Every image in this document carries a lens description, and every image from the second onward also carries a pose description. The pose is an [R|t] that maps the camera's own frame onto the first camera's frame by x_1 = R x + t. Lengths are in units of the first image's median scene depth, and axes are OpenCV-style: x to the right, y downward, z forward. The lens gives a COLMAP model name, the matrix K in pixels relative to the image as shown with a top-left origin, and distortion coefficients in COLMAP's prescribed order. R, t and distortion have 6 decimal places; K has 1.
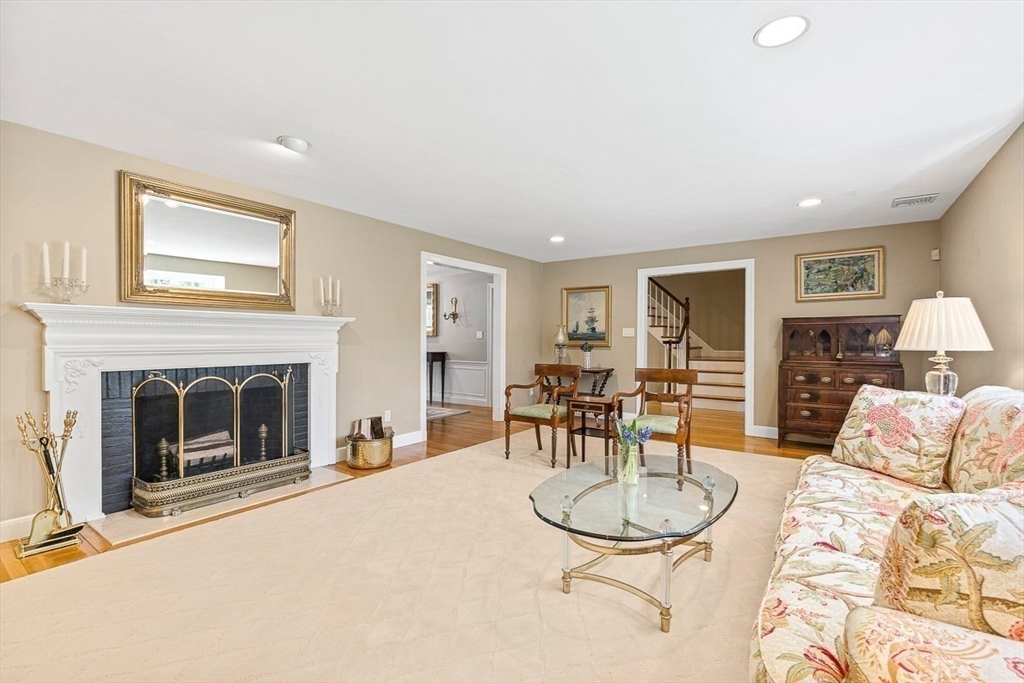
lens RADIAL K [[457.3, 0, 517.3], [0, 457.3, 342.9], [0, 0, 1]] dist [-0.000056, -0.000013]
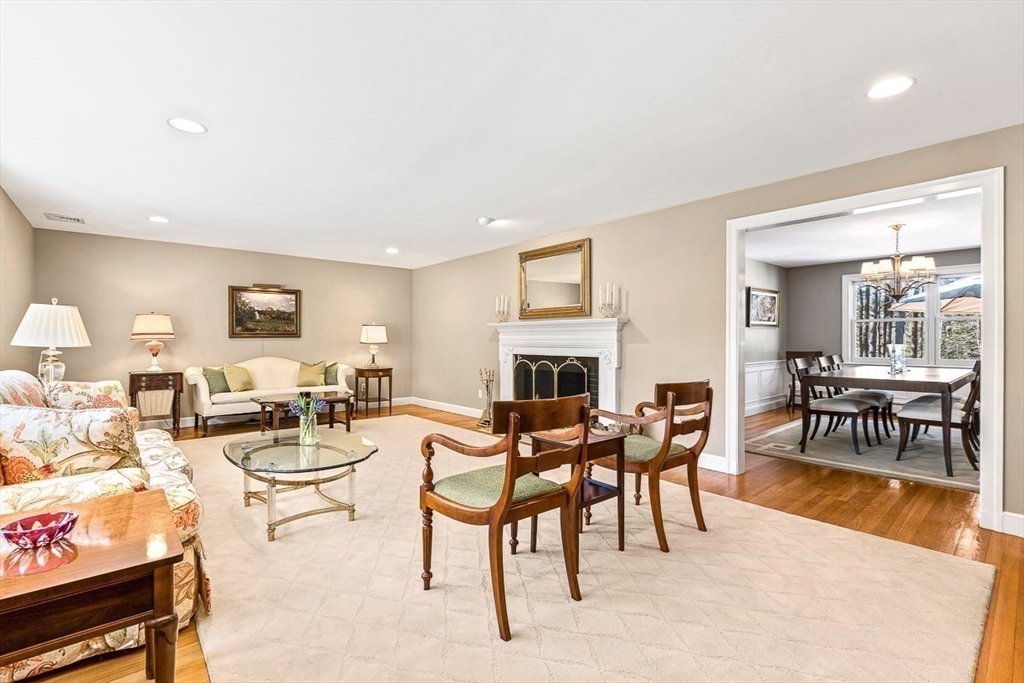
lens RADIAL K [[457.3, 0, 517.3], [0, 457.3, 342.9], [0, 0, 1]] dist [-0.000056, -0.000013]
pose [[-0.243464, 0.007354, -0.969882, 0.917778], [-0.001957, 0.999965, 0.008074, -0.004099], [0.969908, 0.003864, -0.243441, 1.270122]]
